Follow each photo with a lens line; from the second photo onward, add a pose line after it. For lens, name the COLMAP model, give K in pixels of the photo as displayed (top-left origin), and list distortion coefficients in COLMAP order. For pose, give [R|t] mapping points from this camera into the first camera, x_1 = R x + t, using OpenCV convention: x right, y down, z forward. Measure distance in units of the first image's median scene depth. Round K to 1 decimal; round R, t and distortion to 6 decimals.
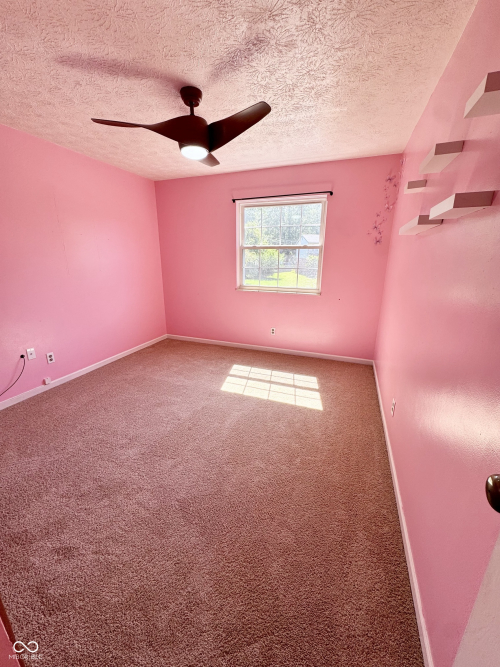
lens RADIAL K [[265.7, 0, 249.5], [0, 265.7, 333.1], [0, 0, 1]] dist [-0.002490, -0.000305]
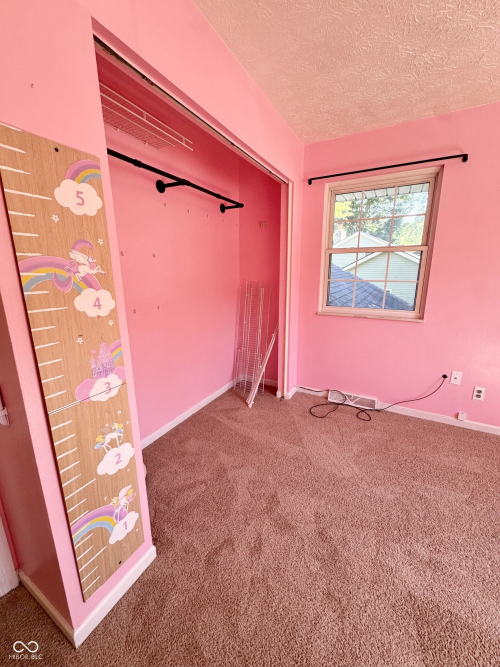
lens RADIAL K [[265.7, 0, 251.1], [0, 265.7, 333.0], [0, 0, 1]] dist [-0.002490, -0.000305]
pose [[-0.129424, 0.223738, -0.966018, 0.054668], [-0.269269, 0.929674, 0.251396, -0.093247], [0.954329, 0.292655, -0.060076, 0.374975]]
